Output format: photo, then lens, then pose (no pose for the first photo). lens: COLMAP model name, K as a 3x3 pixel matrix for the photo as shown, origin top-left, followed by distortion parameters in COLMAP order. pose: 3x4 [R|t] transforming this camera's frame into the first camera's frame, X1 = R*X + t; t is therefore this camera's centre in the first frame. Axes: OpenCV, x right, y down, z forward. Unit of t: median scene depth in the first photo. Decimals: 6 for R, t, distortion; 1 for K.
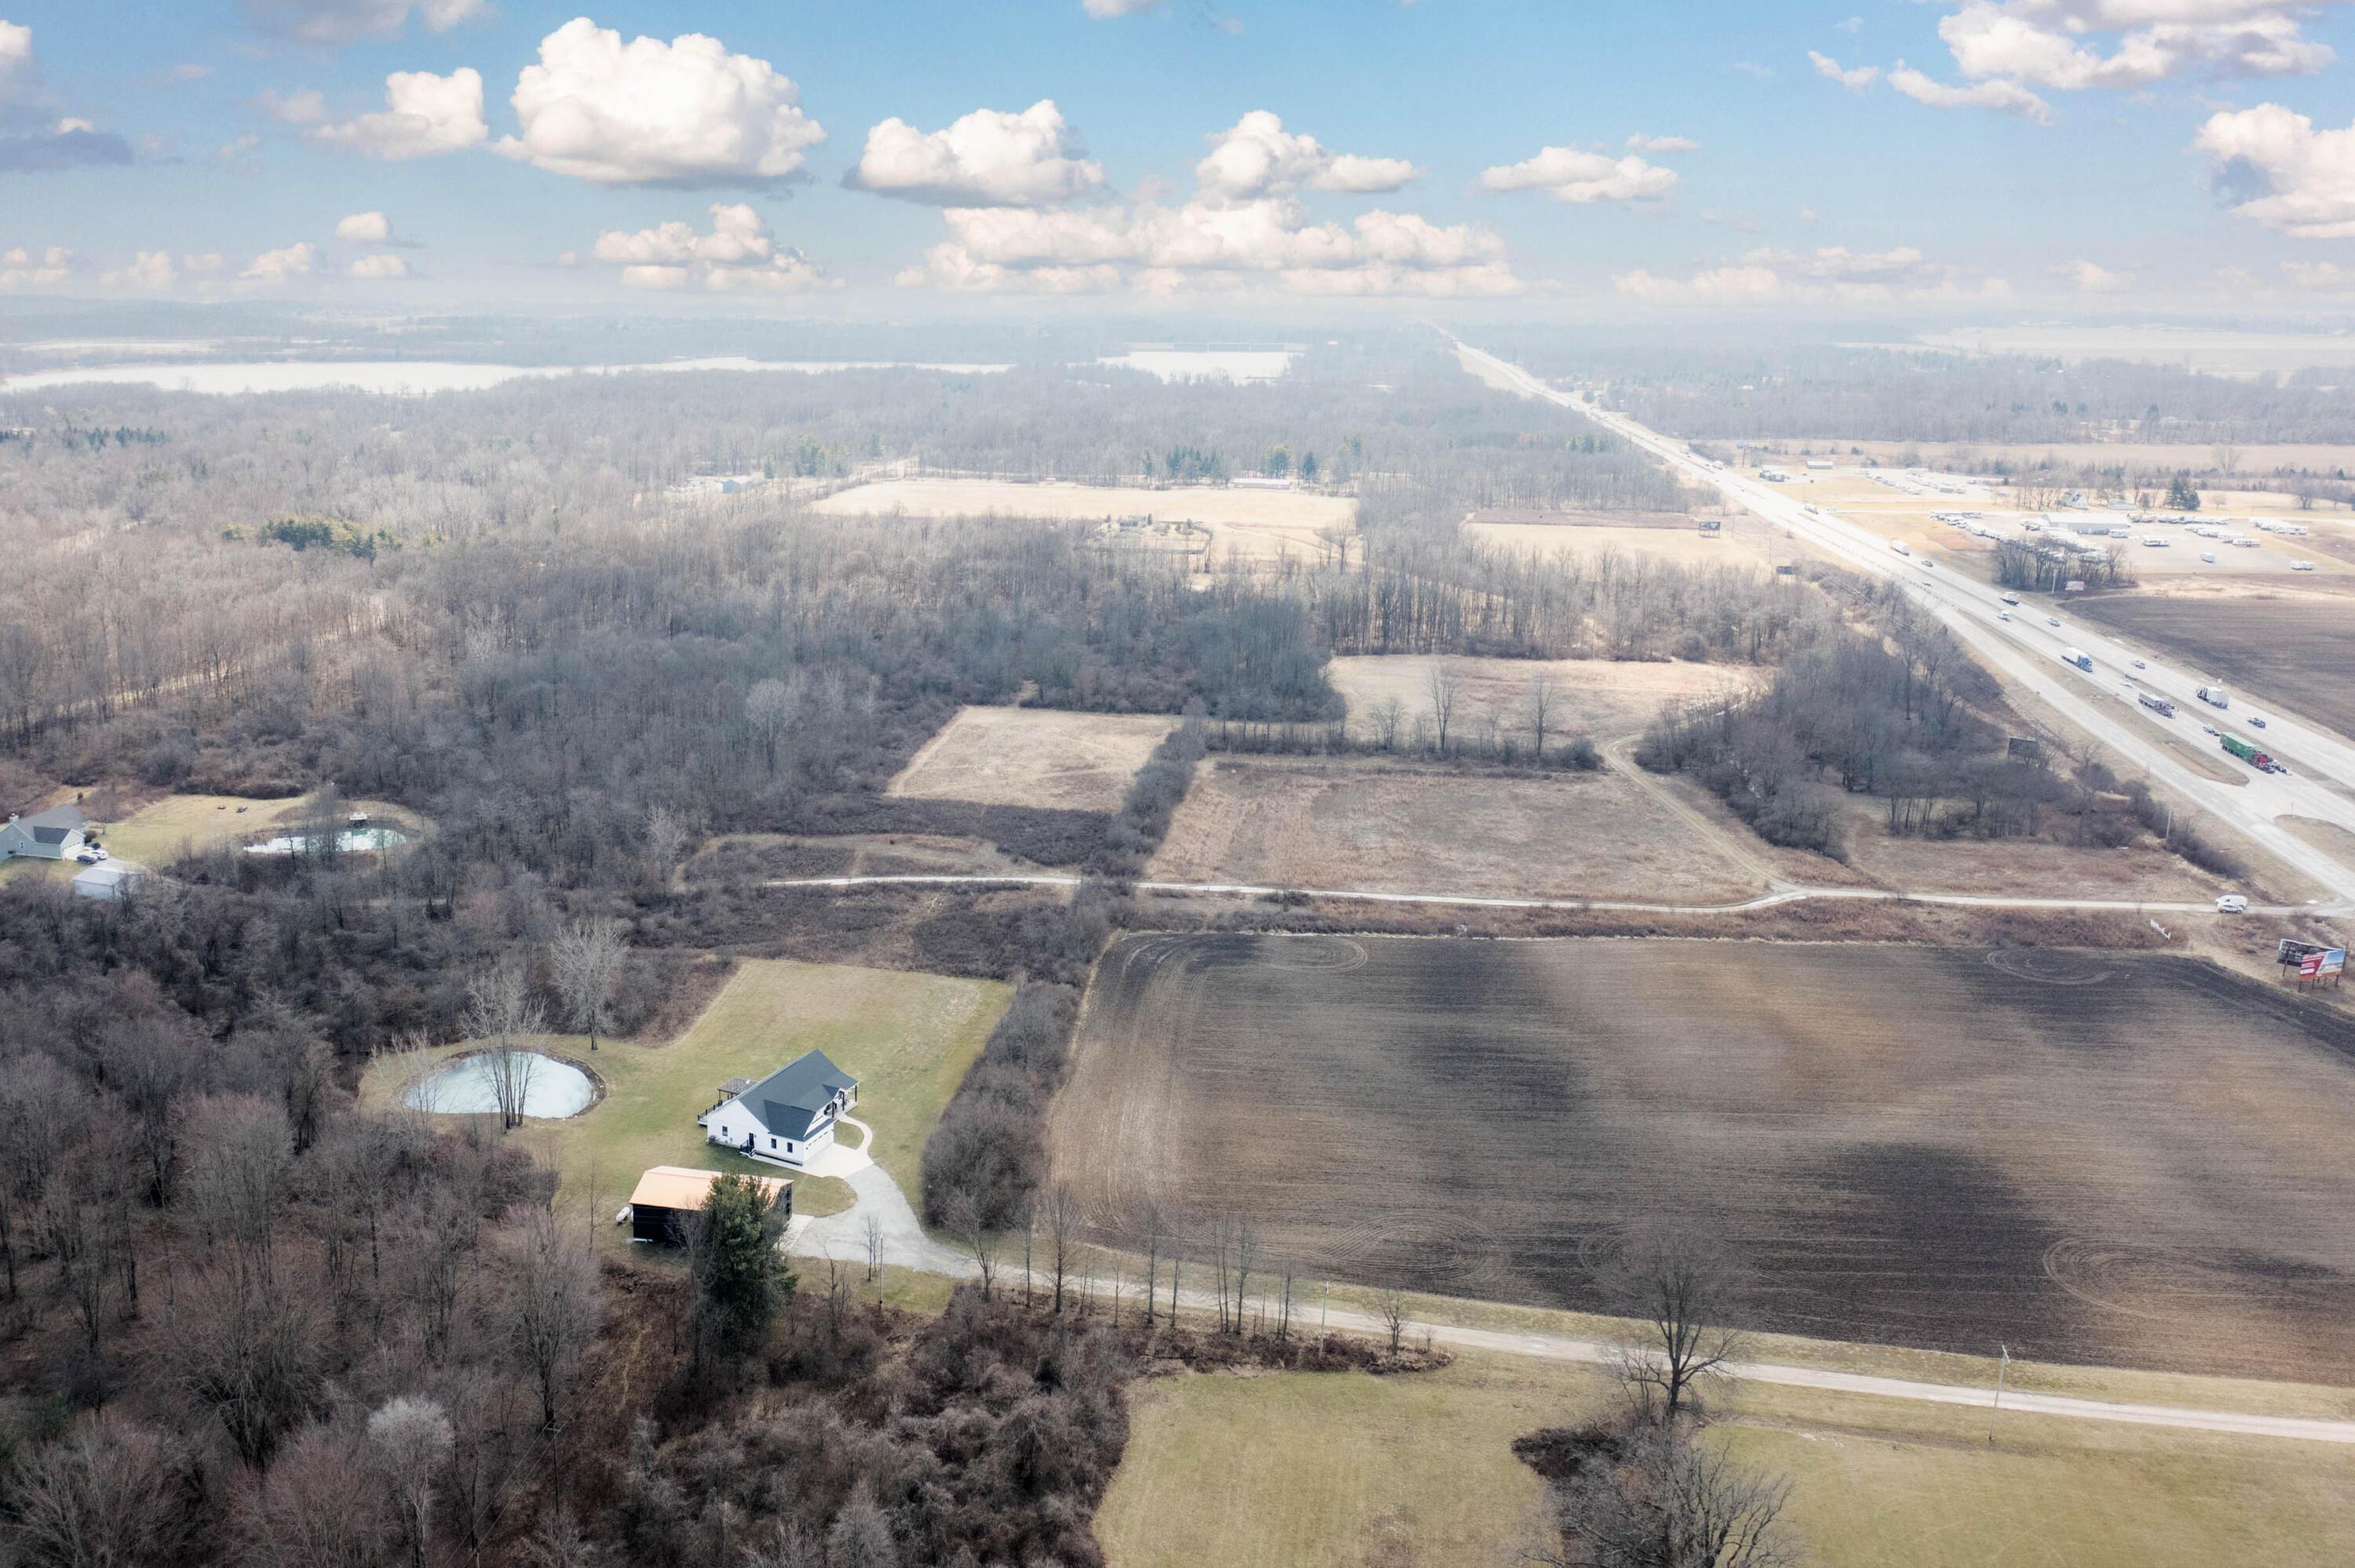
lens RADIAL K [[1807.8, 0, 1177.5], [0, 1807.8, 784.0], [0, 0, 1]] dist [0.005501, 0.000964]
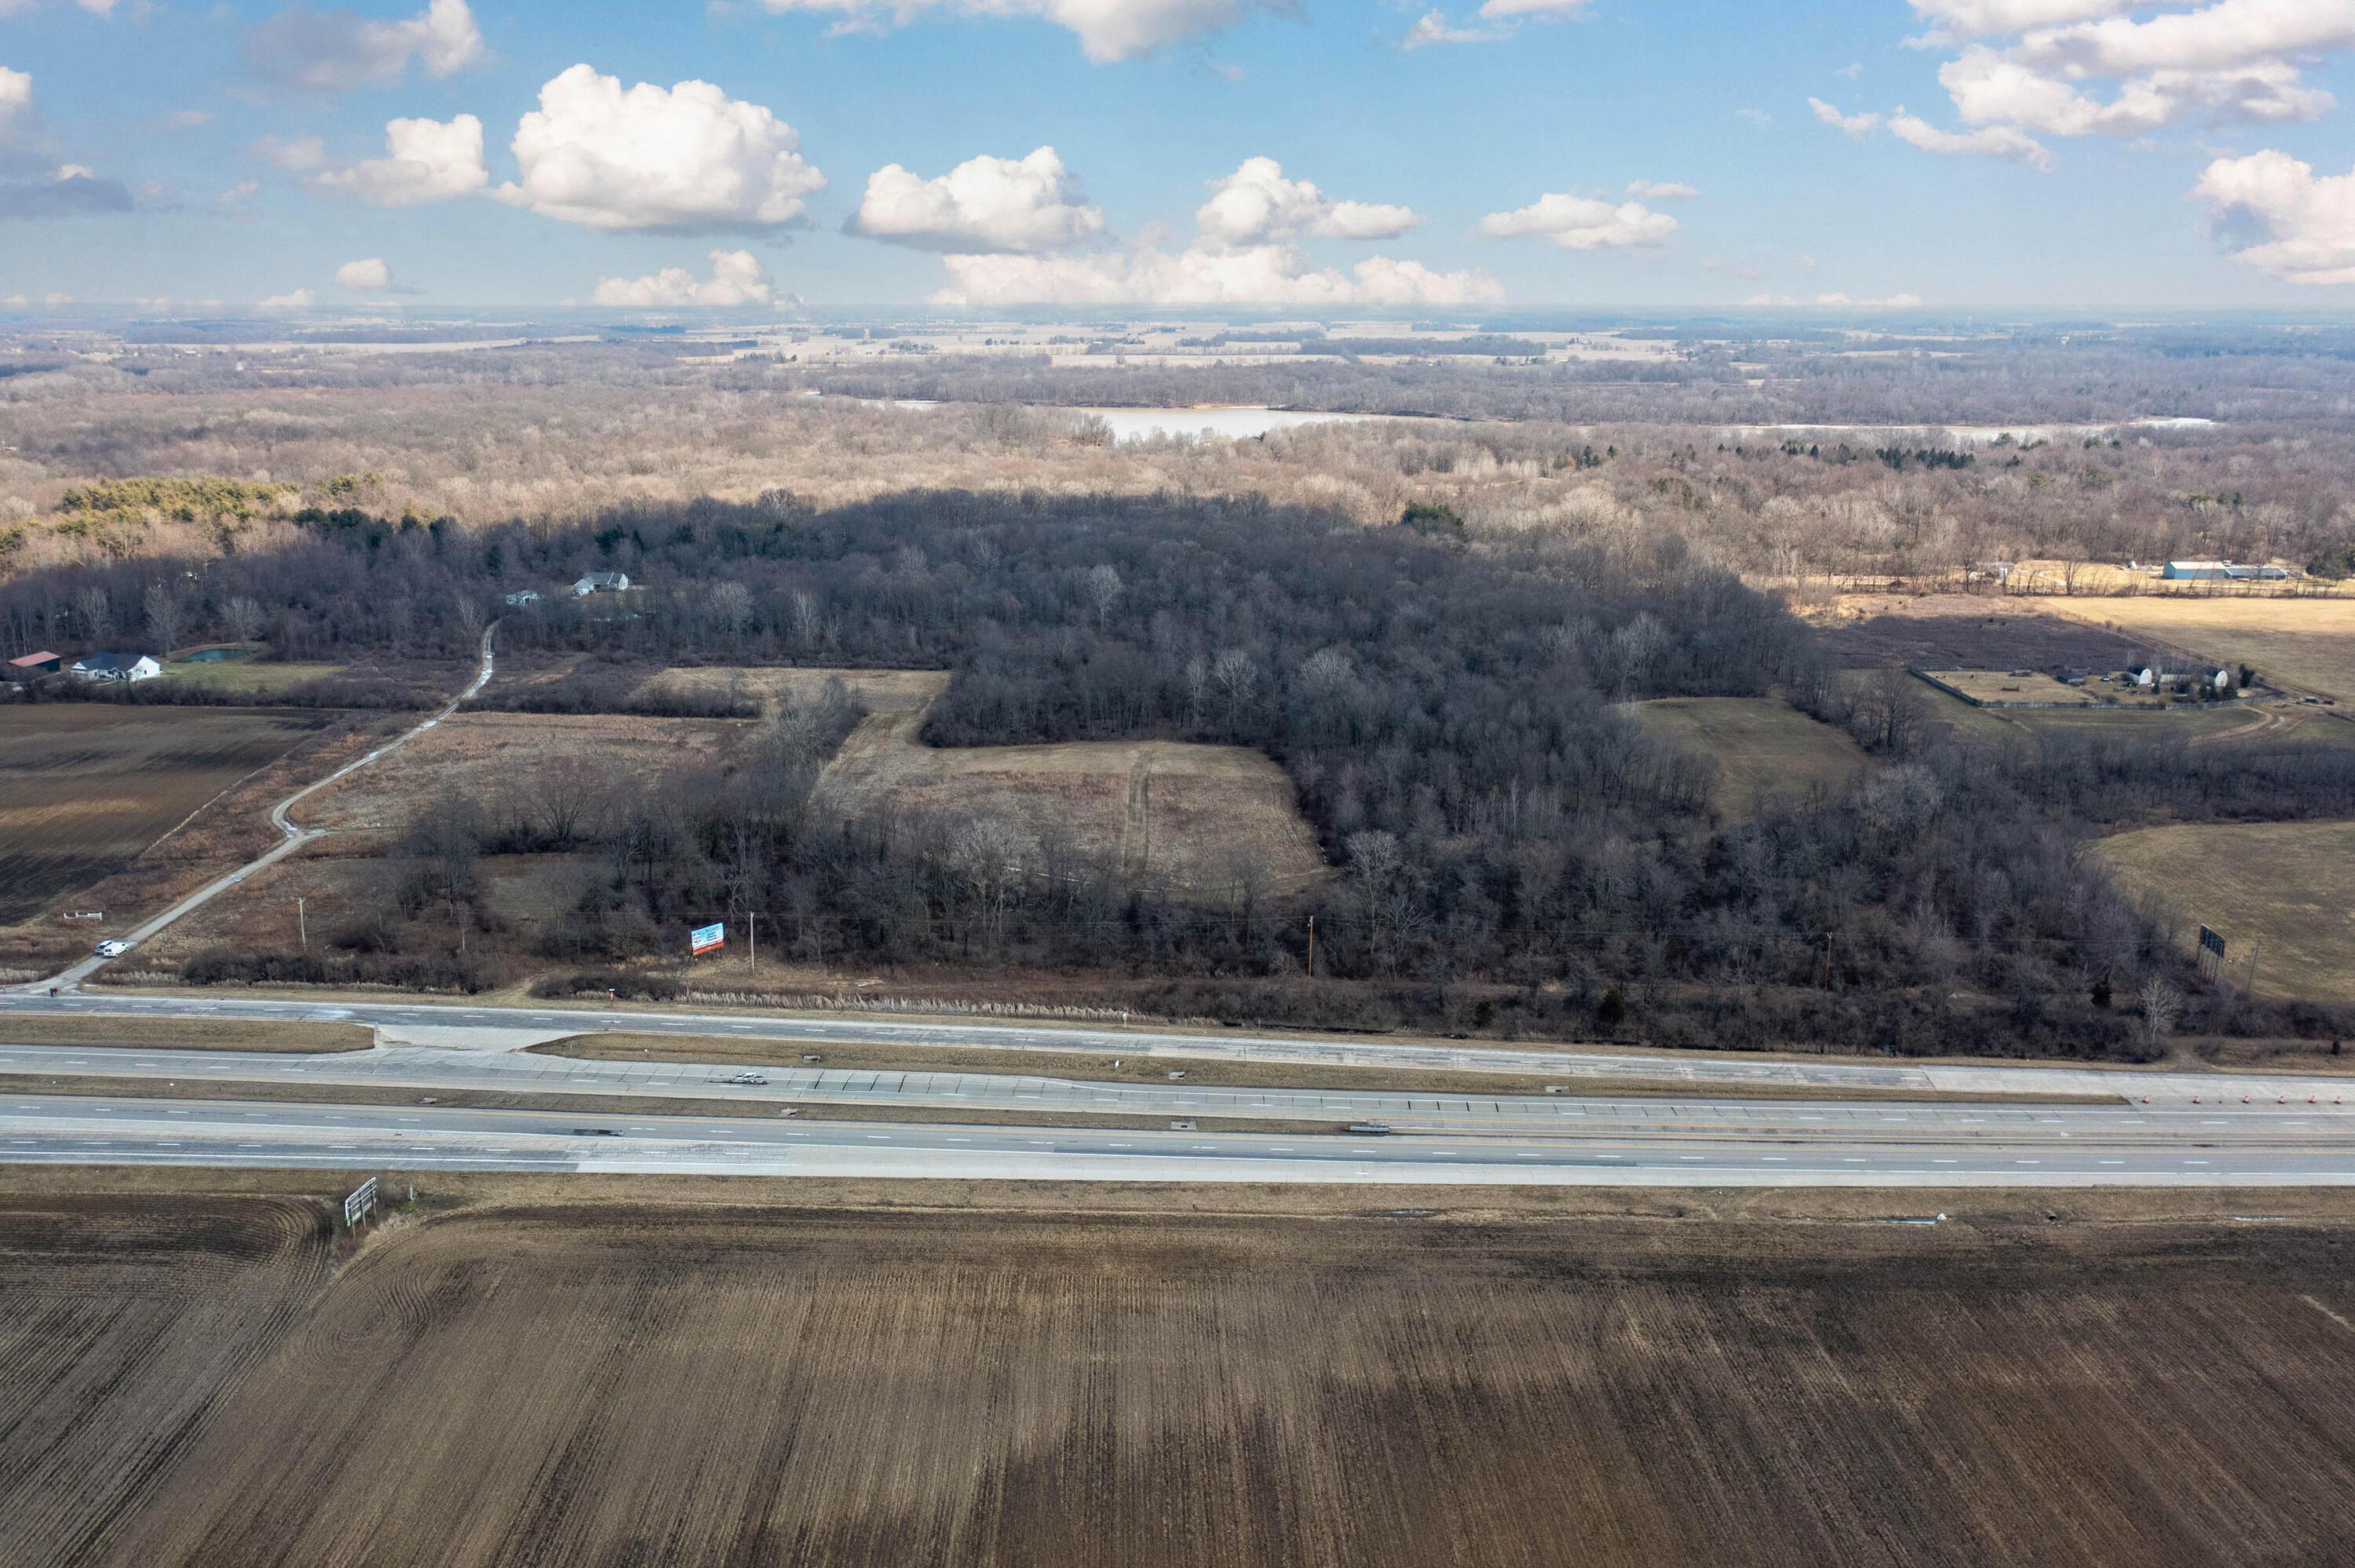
lens RADIAL K [[1806.7, 0, 1139.2], [0, 1806.7, 795.2], [0, 0, 1]] dist [-0.002537, 0.003846]
pose [[0.098845, 0.252777, -0.962462, 1.503360], [-0.263679, 0.939279, 0.219608, -0.363754], [0.959533, 0.232074, 0.159495, 1.301103]]
